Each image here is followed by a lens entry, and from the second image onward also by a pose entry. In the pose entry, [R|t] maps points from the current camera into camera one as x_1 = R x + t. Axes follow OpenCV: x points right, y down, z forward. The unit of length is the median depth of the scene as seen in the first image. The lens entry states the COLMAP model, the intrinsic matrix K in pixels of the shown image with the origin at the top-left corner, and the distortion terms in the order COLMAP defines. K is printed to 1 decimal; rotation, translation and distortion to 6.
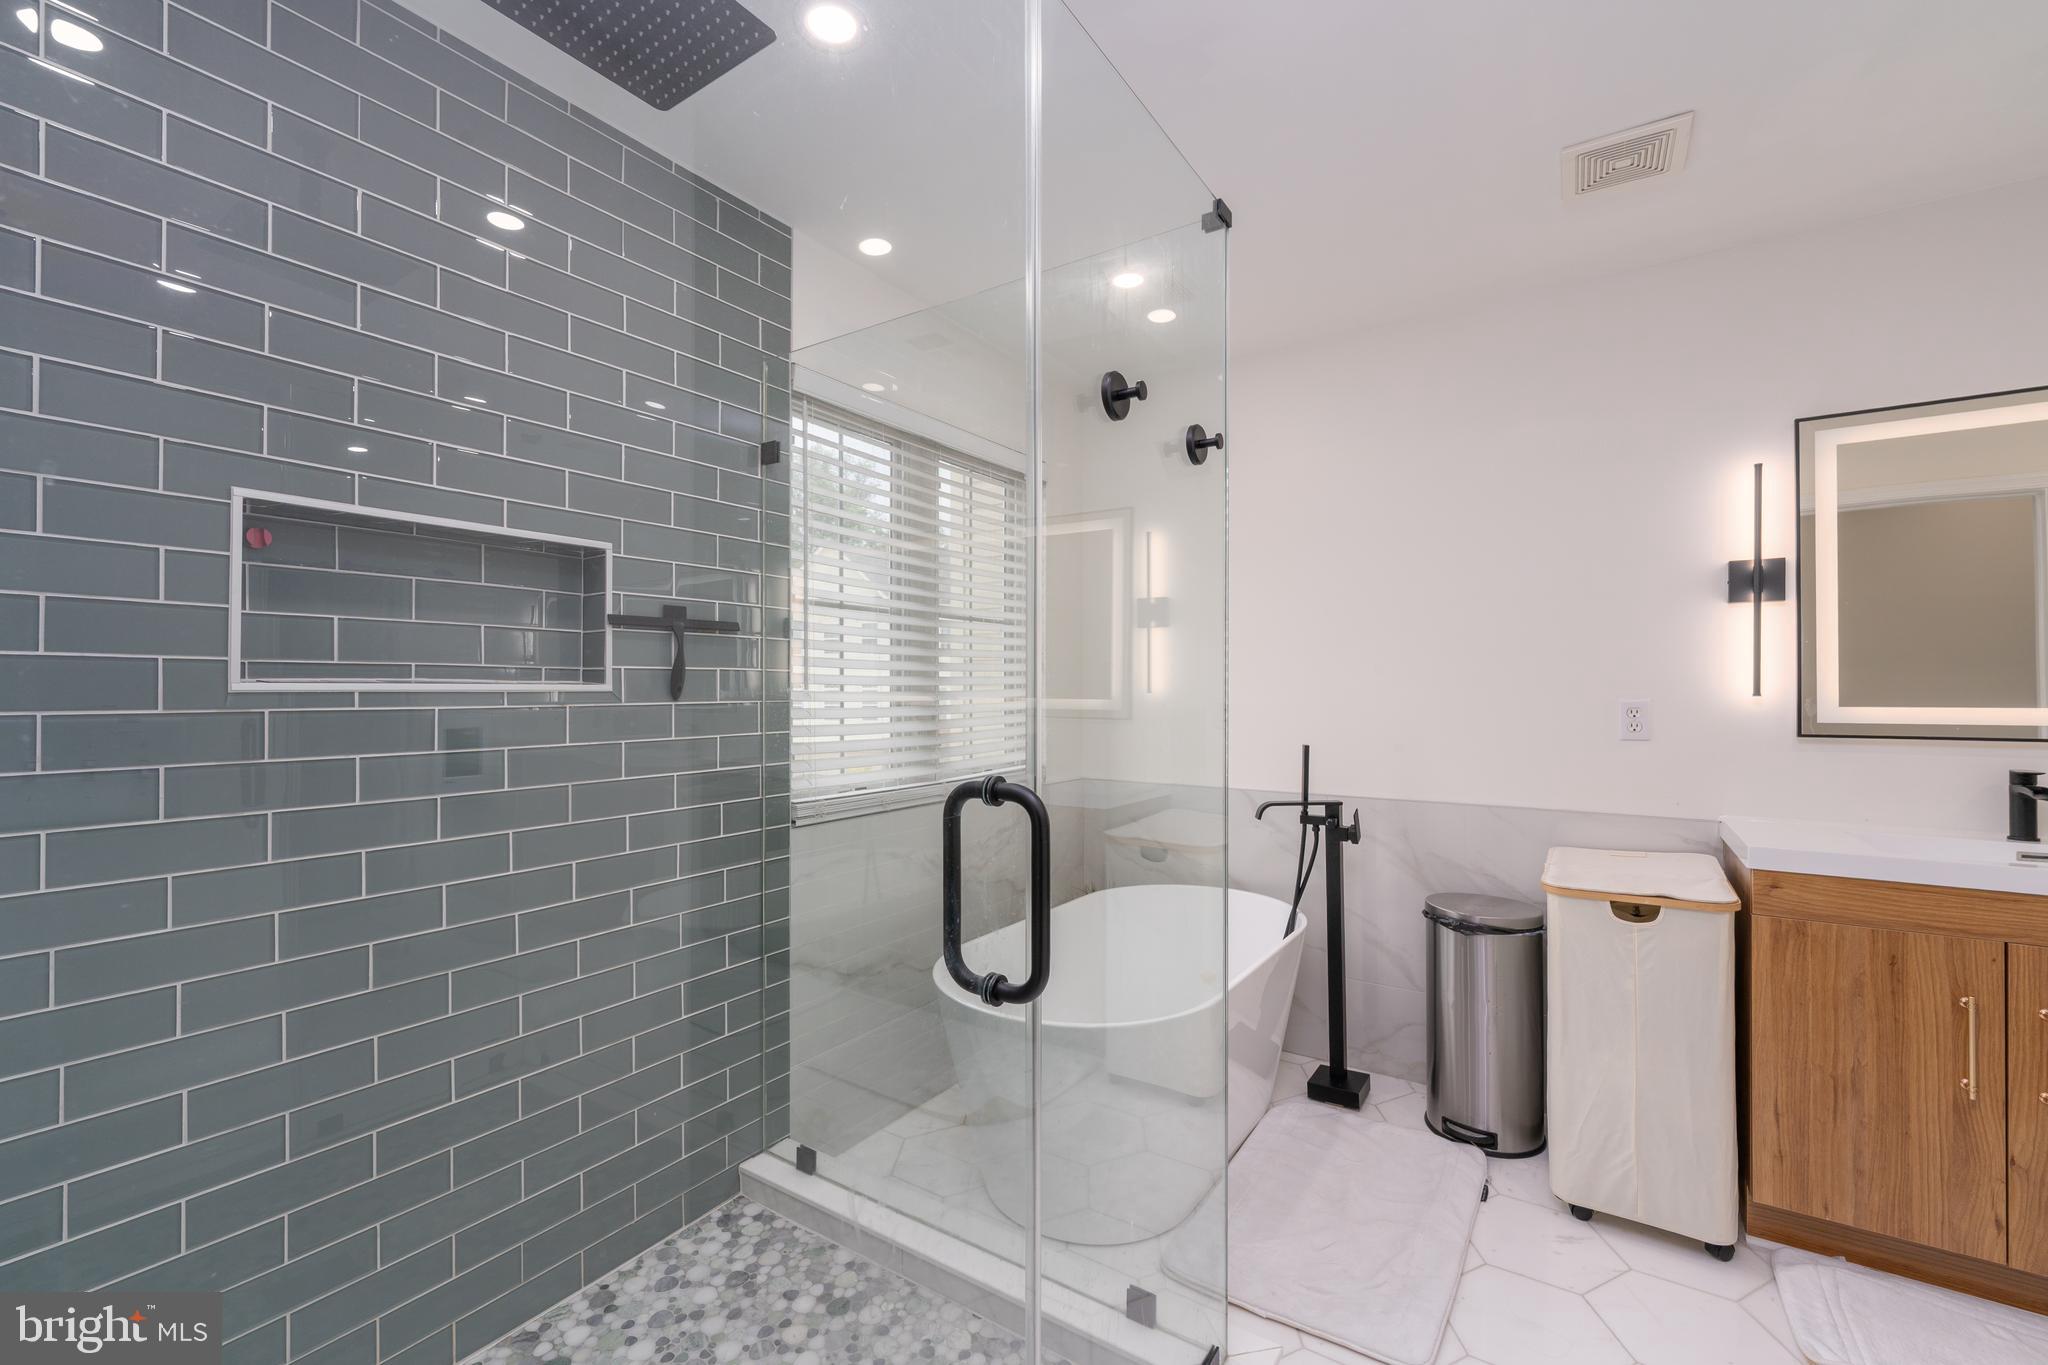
lens RADIAL K [[854.2, 0, 1014.3], [0, 854.2, 681.1], [0, 0, 1]] dist [-0.000261, 0.000277]
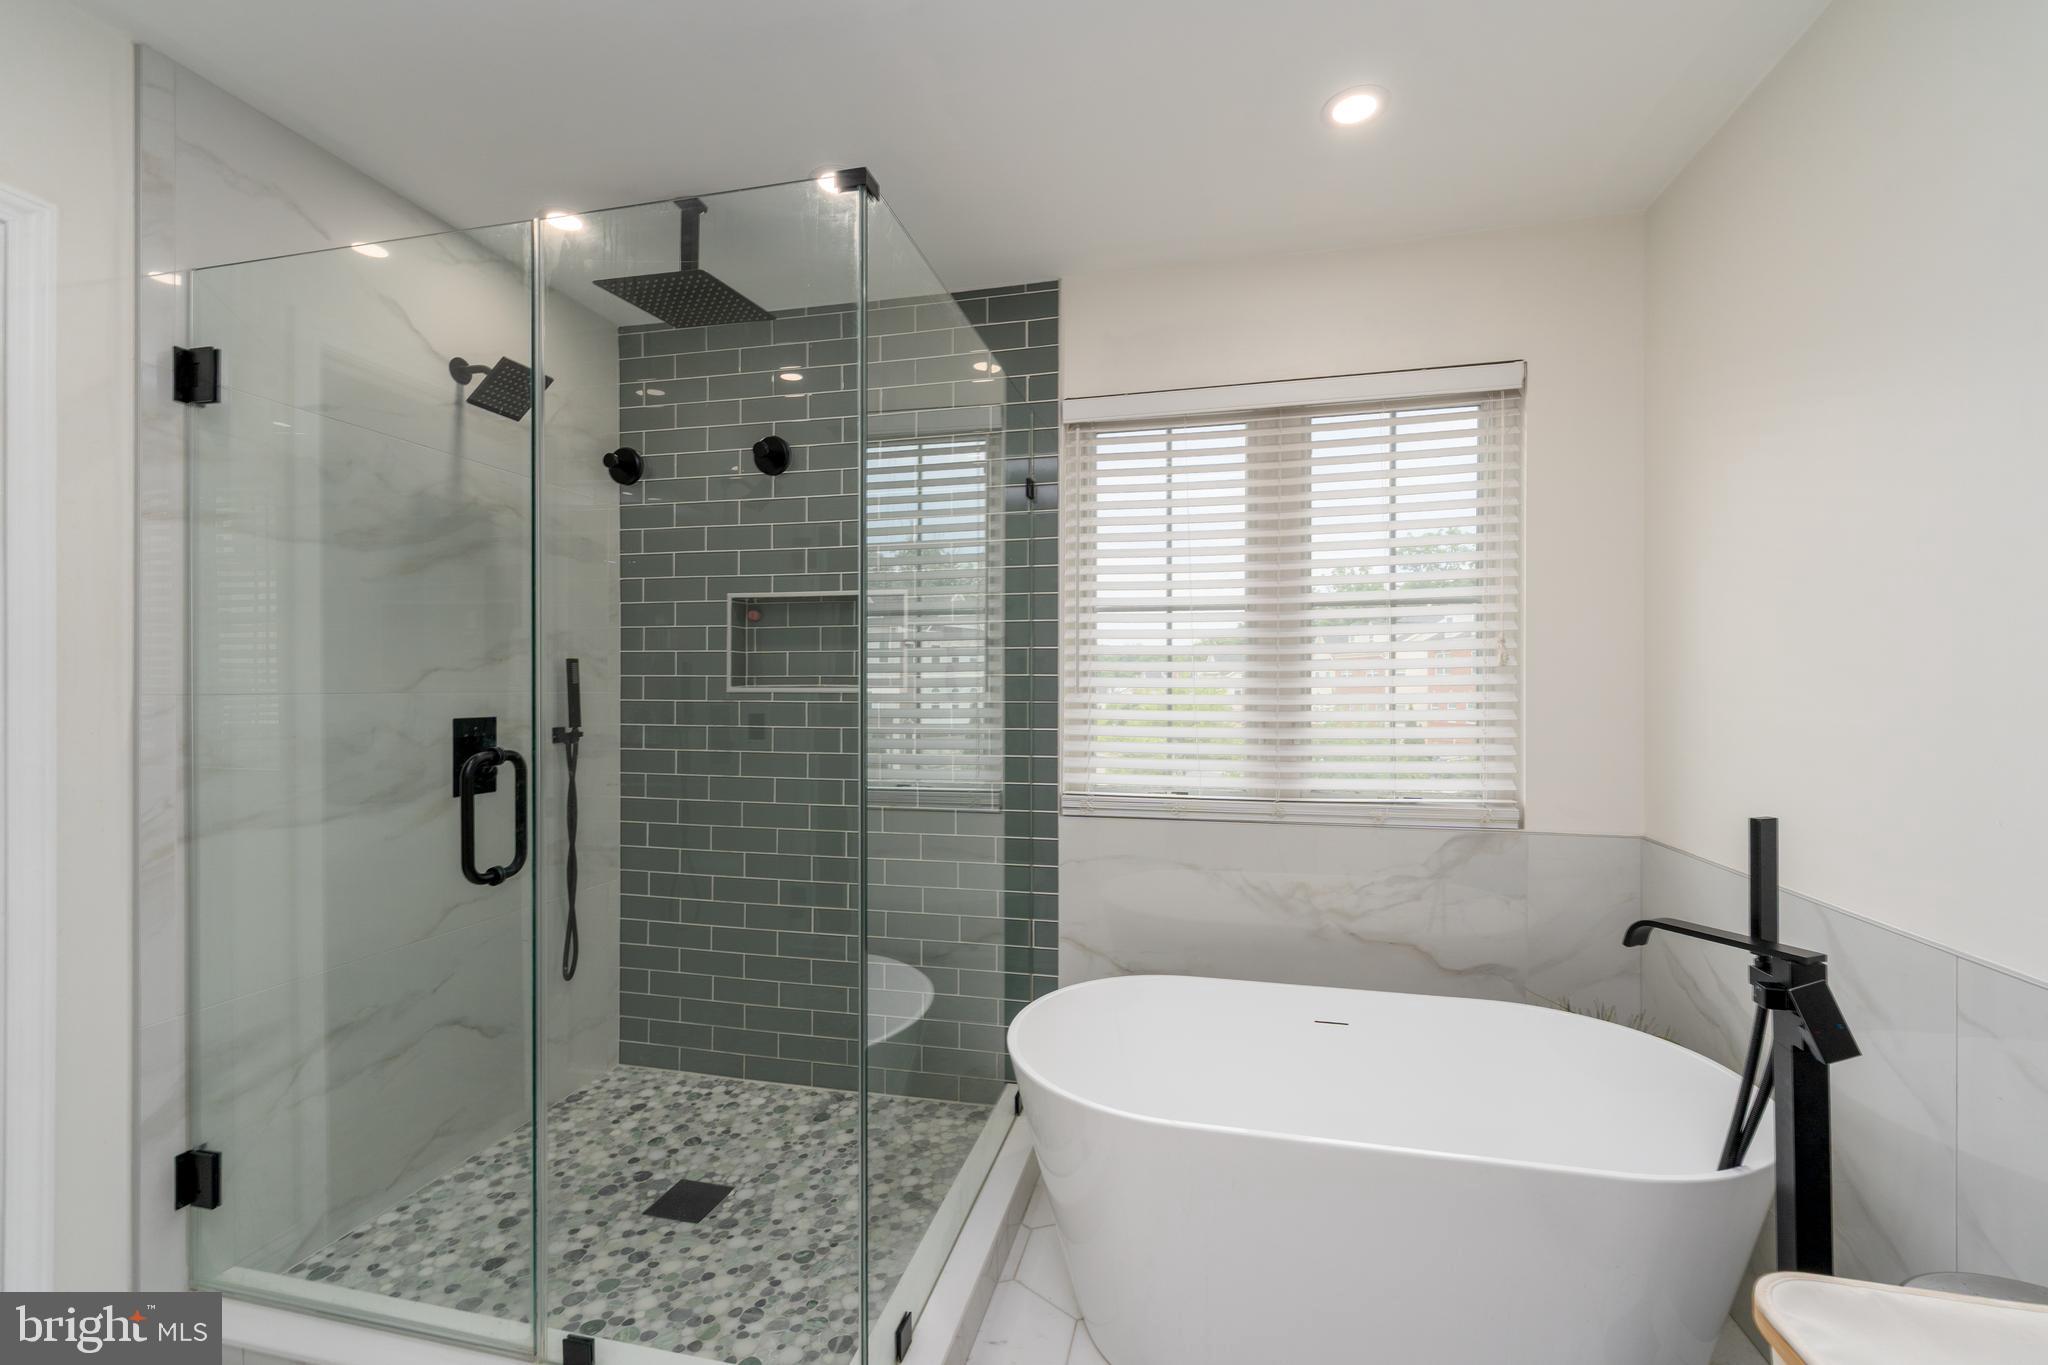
lens RADIAL K [[854.2, 0, 1053.7], [0, 854.2, 687.5], [0, 0, 1]] dist [-0.000261, 0.000277]
pose [[0.362203, 0.002802, -0.932095, 0.929850], [0.006050, 0.999967, 0.005356, -0.003495], [0.932080, -0.007579, 0.362174, 0.695643]]
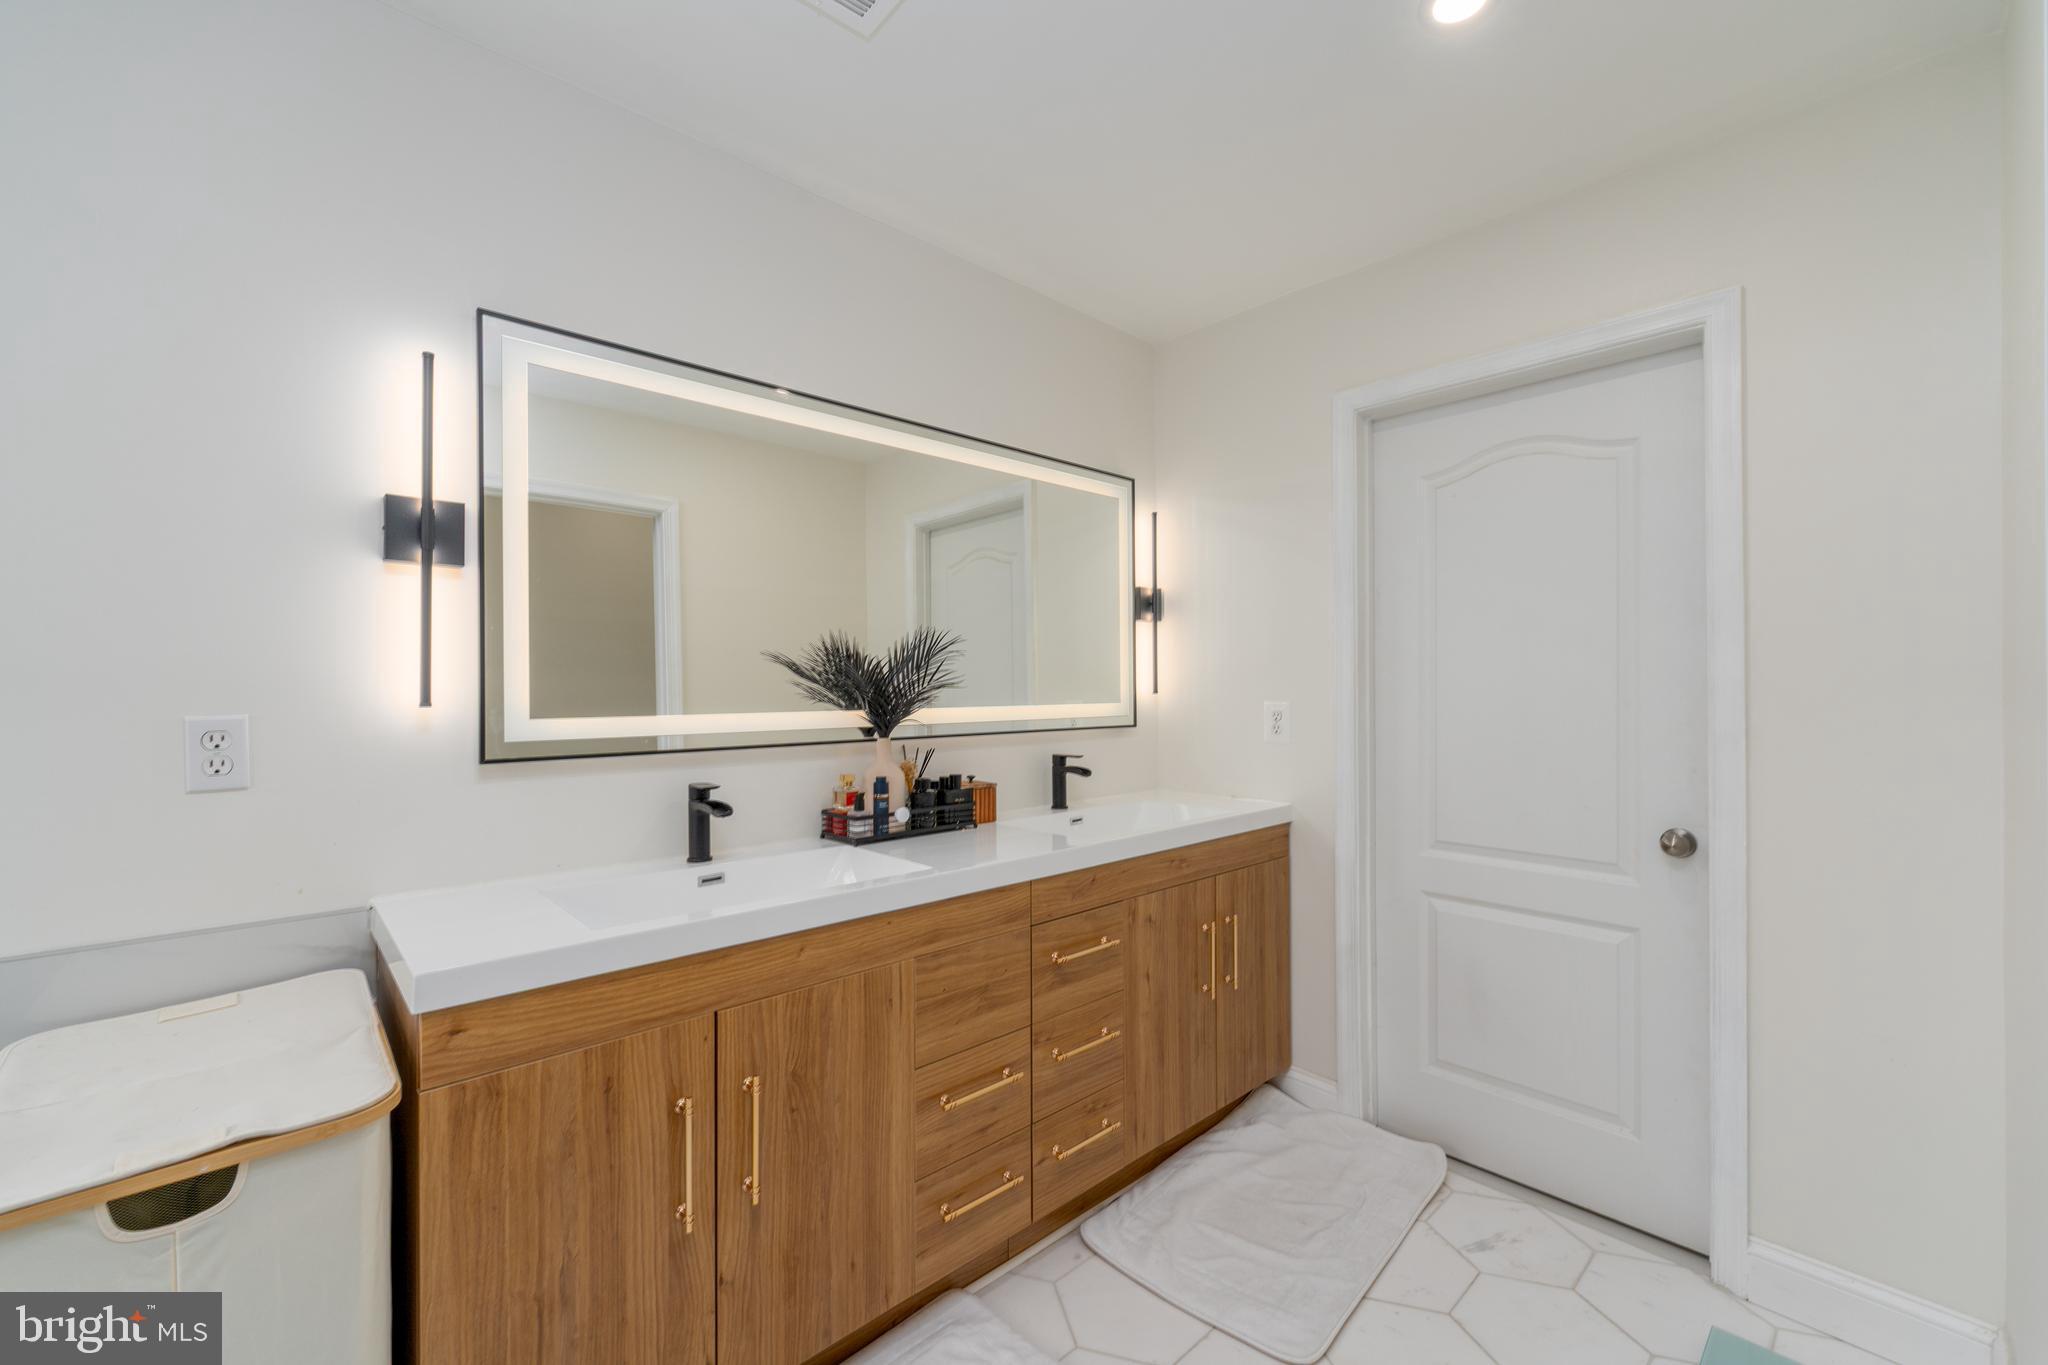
lens RADIAL K [[854.2, 0, 1043.5], [0, 854.2, 692.0], [0, 0, 1]] dist [-0.000261, 0.000277]
pose [[0.221780, -0.006543, 0.975075, 0.412585], [-0.006638, 0.999944, 0.008219, -0.003017], [-0.975074, -0.008296, 0.221725, 0.482551]]
